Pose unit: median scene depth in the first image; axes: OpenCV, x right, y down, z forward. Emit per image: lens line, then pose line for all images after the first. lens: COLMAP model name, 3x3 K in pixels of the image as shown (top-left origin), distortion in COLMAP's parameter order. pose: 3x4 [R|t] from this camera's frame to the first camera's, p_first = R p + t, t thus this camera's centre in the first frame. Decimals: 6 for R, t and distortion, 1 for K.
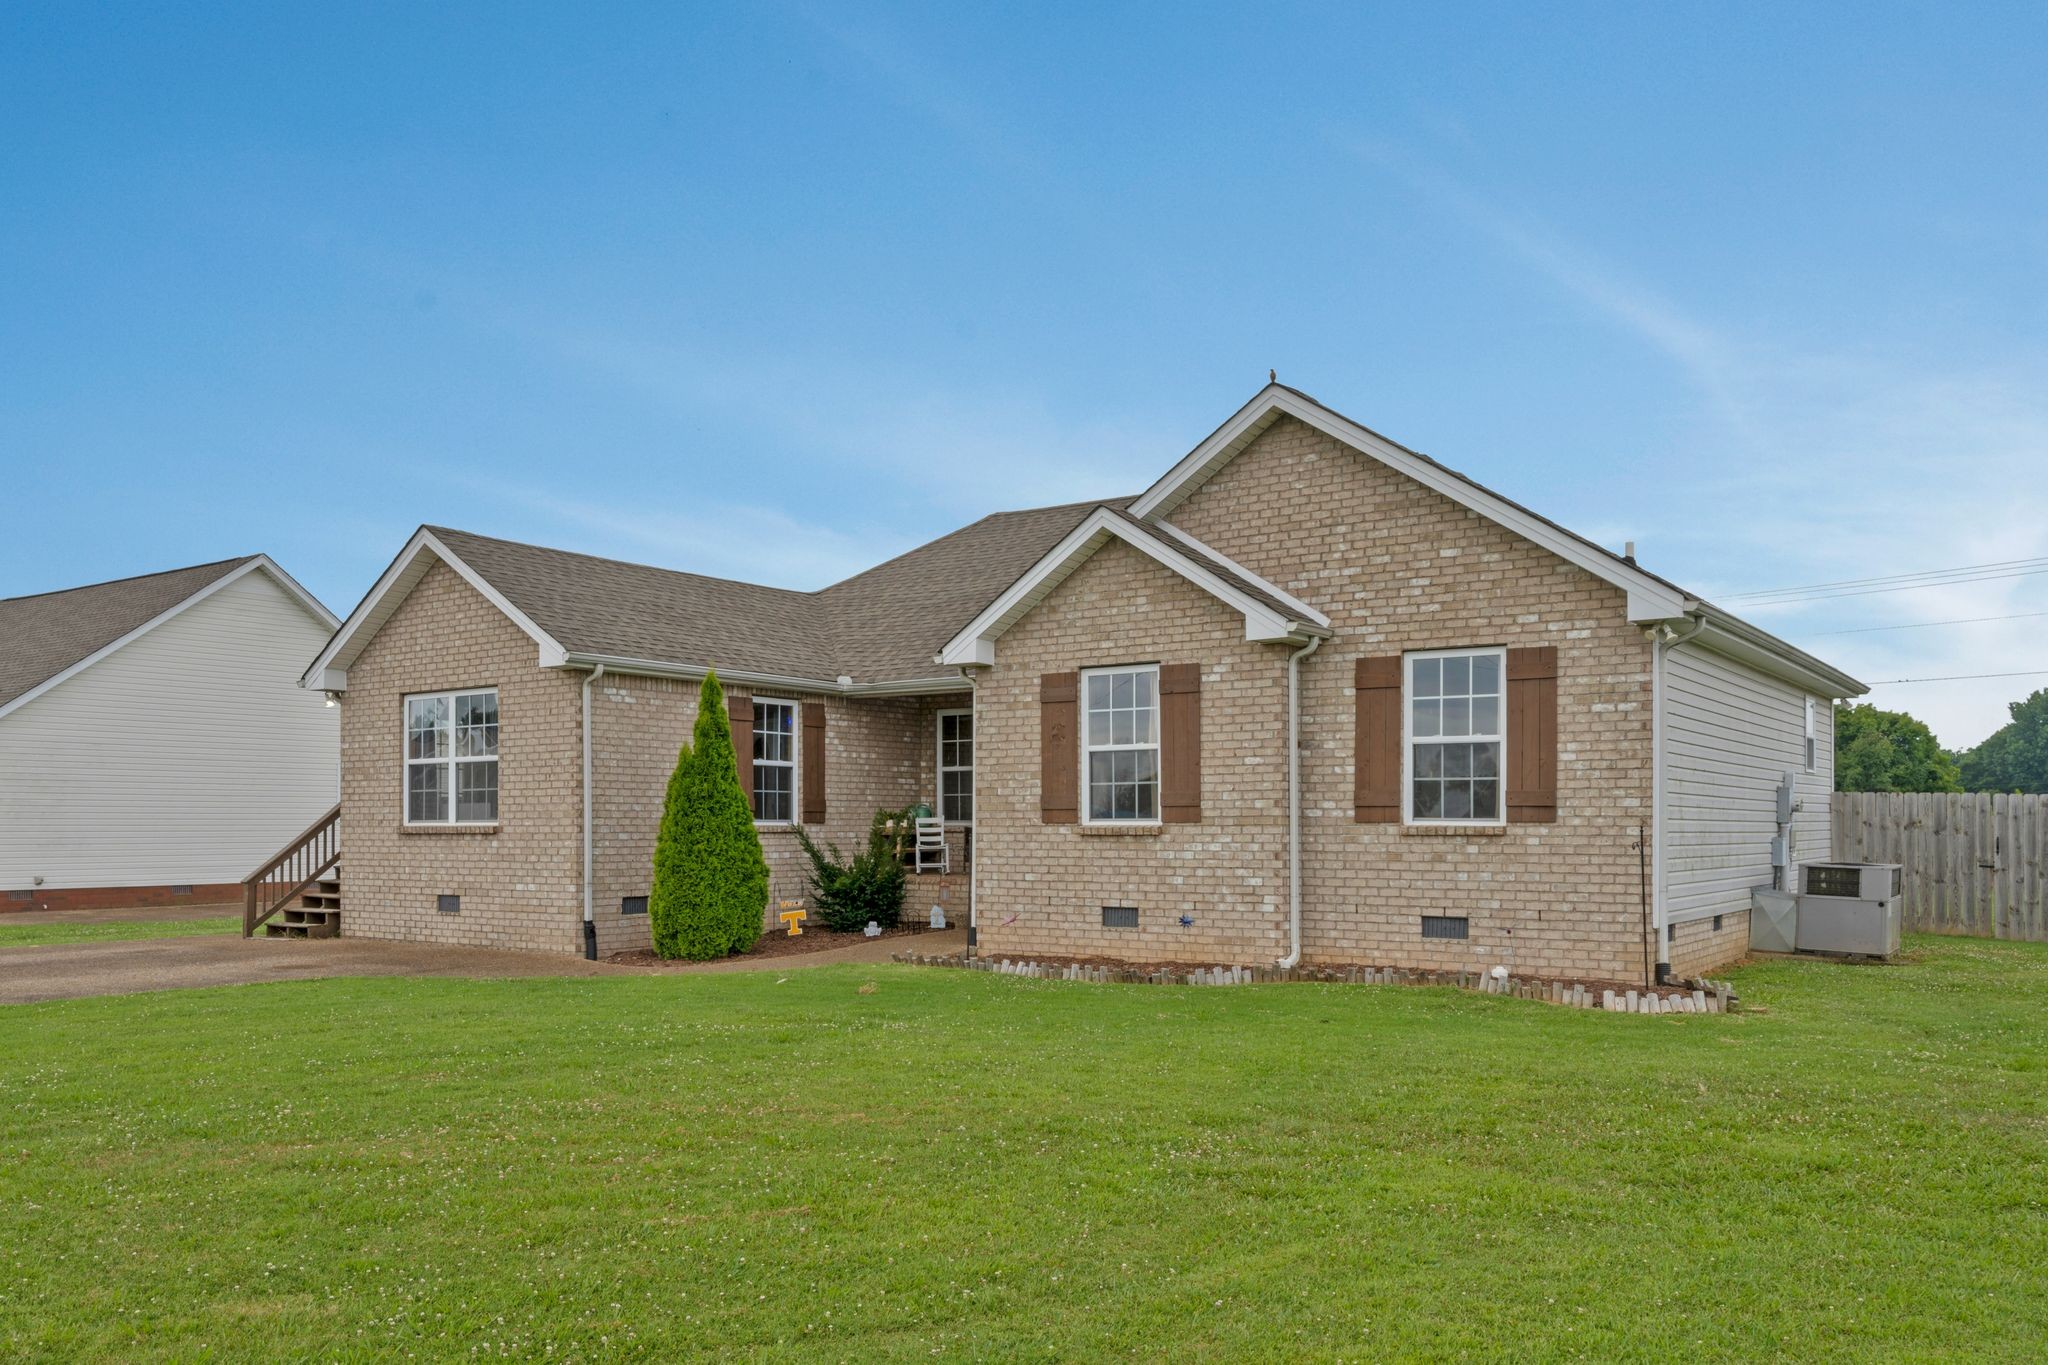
lens RADIAL K [[1624.5, 0, 856.0], [0, 1624.5, 826.4], [0, 0, 1]] dist [-0.007431, -0.001396]
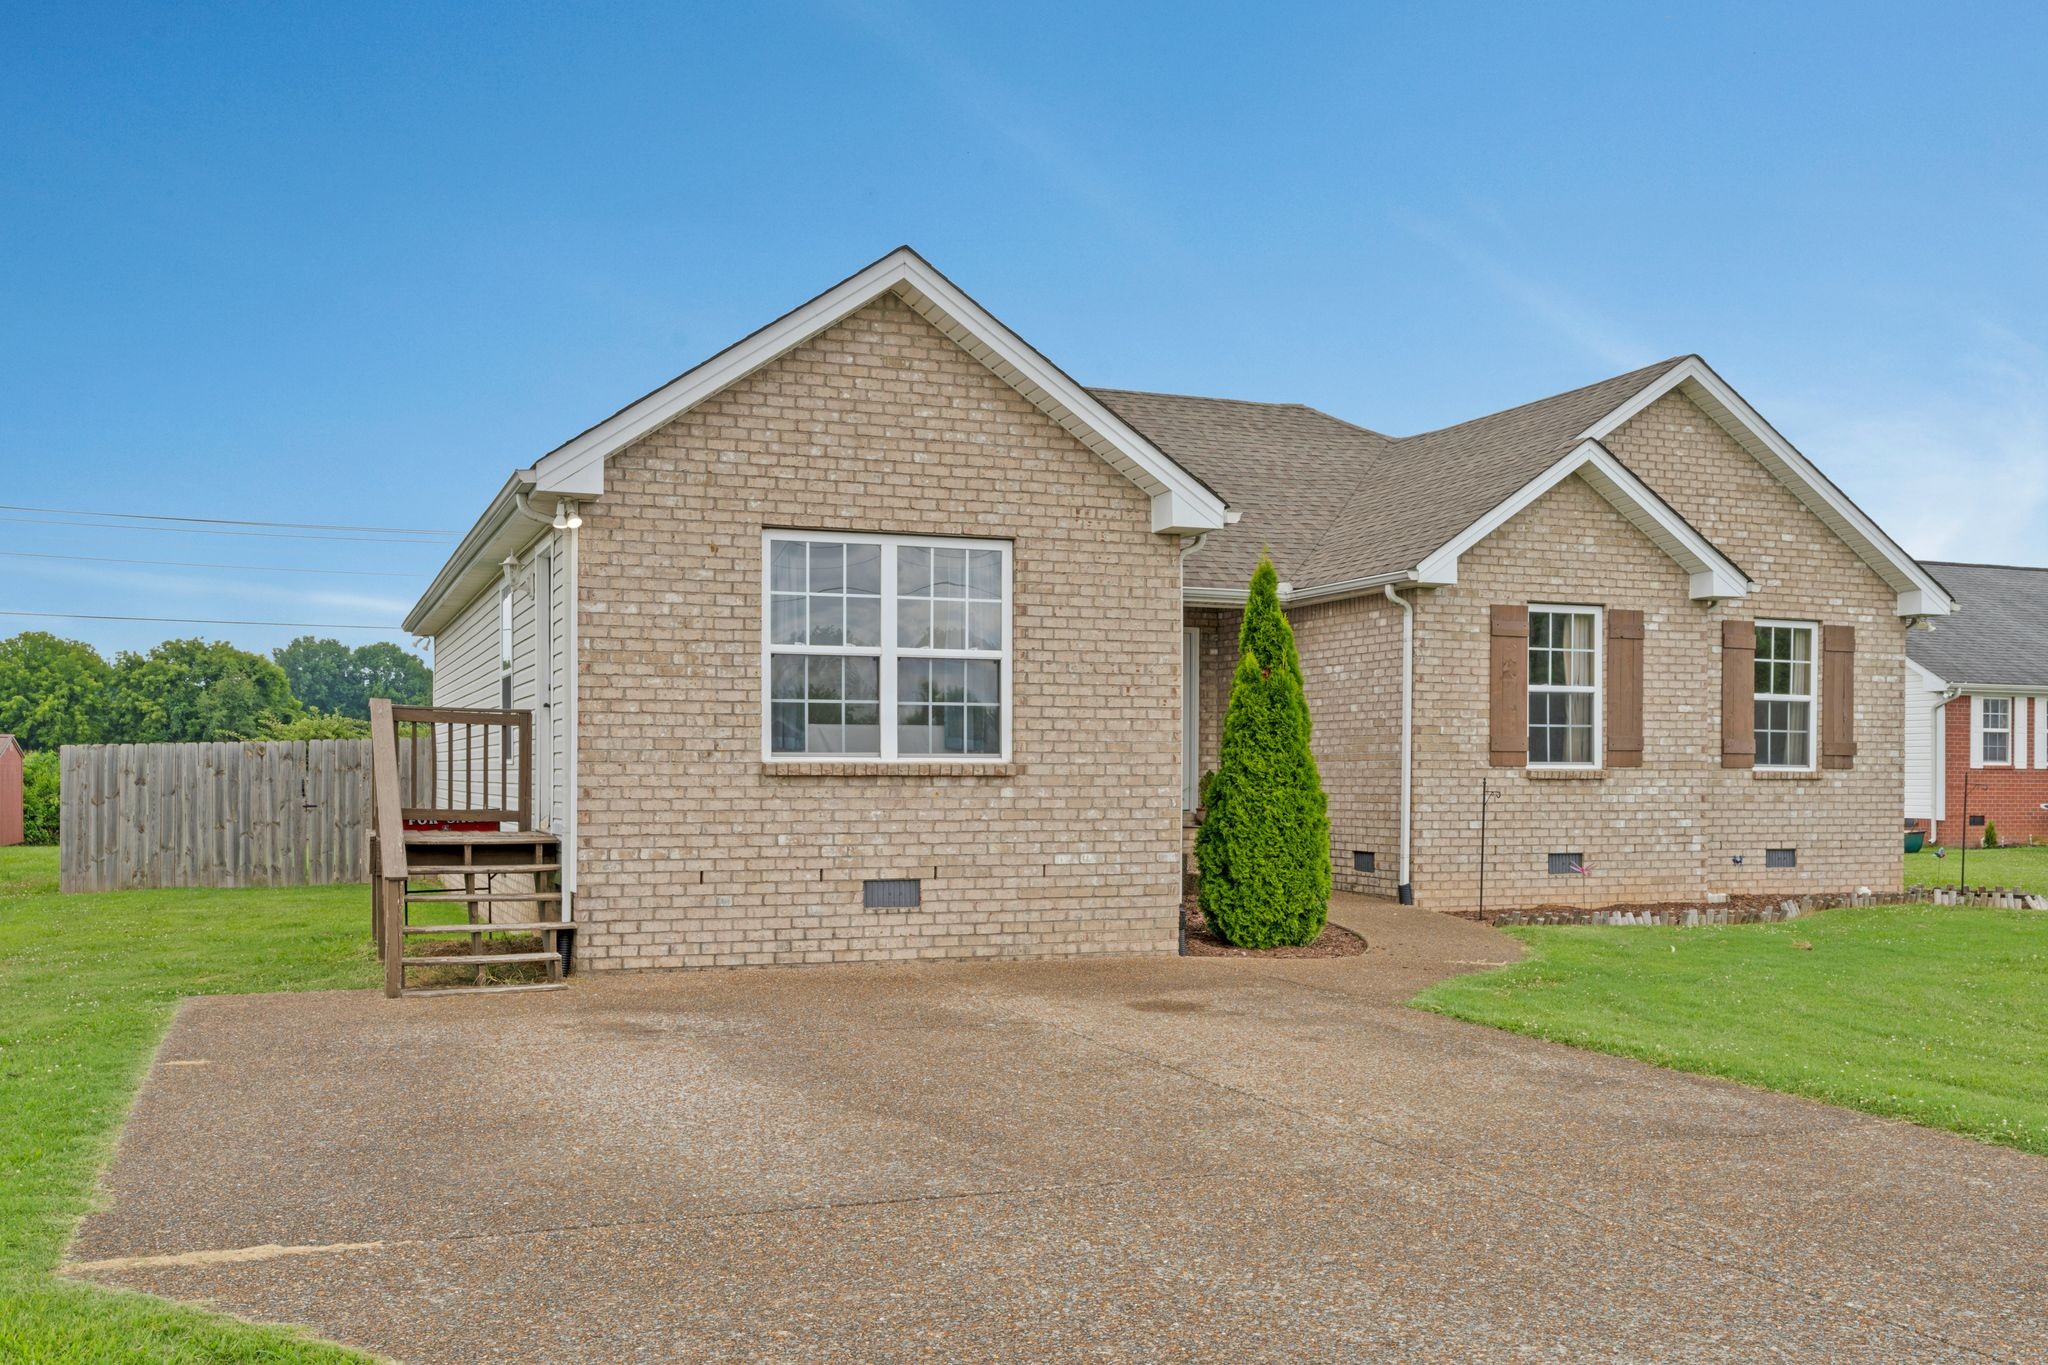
lens RADIAL K [[1840.1, 0, 1023.5], [0, 1840.1, 803.2], [0, 0, 1]] dist [0.005033, 0.007618]
pose [[0.495749, -0.010538, 0.868402, -0.963327], [-0.004369, 0.999883, 0.014627, 0.005111], [-0.868455, -0.011045, 0.495645, 0.741753]]
